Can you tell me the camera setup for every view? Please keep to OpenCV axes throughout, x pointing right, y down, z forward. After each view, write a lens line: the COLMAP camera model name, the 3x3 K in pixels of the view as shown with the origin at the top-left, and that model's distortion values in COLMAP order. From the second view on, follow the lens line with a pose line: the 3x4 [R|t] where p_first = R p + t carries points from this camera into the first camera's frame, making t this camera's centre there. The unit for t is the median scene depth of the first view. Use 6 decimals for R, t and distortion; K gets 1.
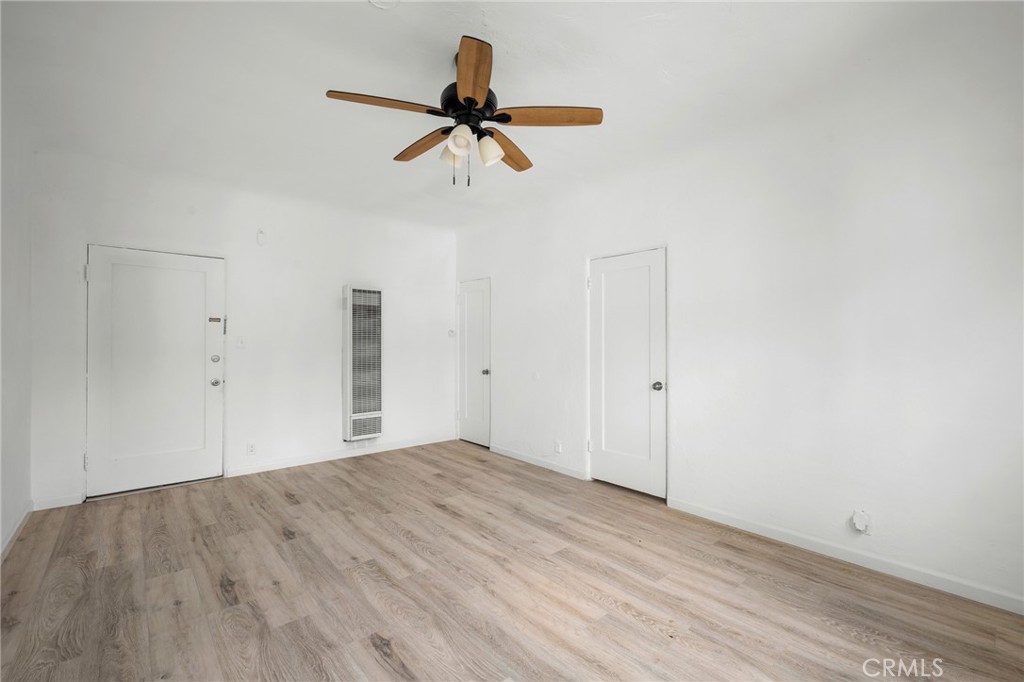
lens RADIAL K [[443.9, 0, 513.1], [0, 443.9, 346.9], [0, 0, 1]] dist [0.000351, -0.000060]
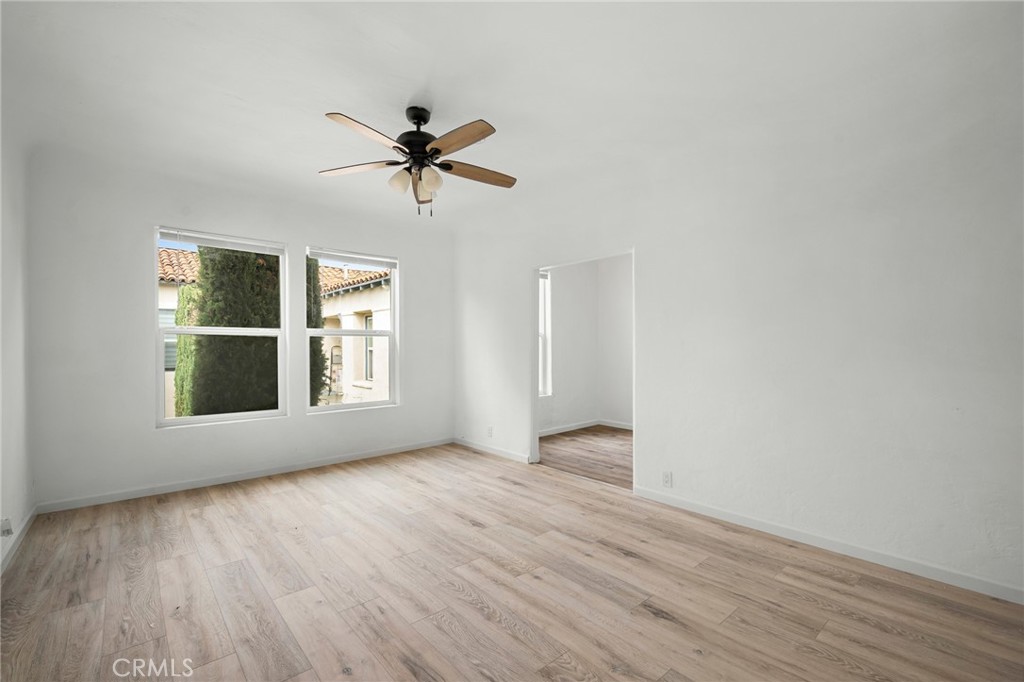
lens RADIAL K [[443.9, 0, 513.1], [0, 443.9, 346.9], [0, 0, 1]] dist [0.000351, -0.000060]
pose [[-0.999998, 0.000467, 0.002004, -0.268555], [0.000470, 0.999999, 0.001488, 0.002685], [-0.002003, 0.001489, -0.999997, 1.650838]]
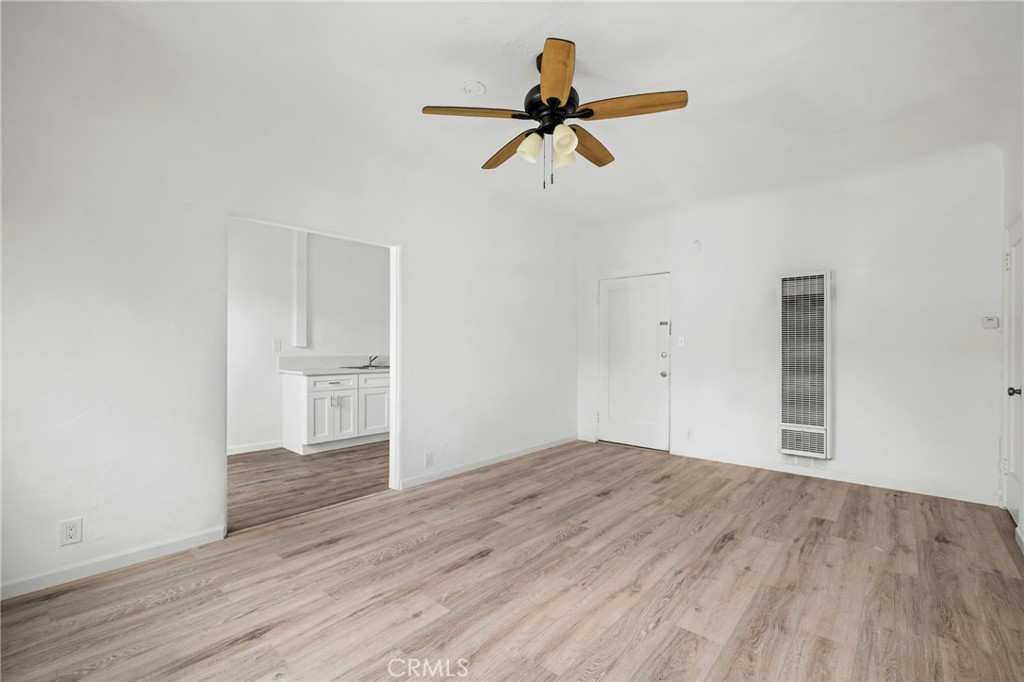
lens RADIAL K [[443.9, 0, 513.1], [0, 443.9, 346.9], [0, 0, 1]] dist [0.000351, -0.000060]
pose [[0.127805, -0.003240, -0.991794, 0.686673], [-0.005650, 0.999976, -0.003995, 0.013667], [0.991783, 0.006114, 0.127784, 0.567418]]
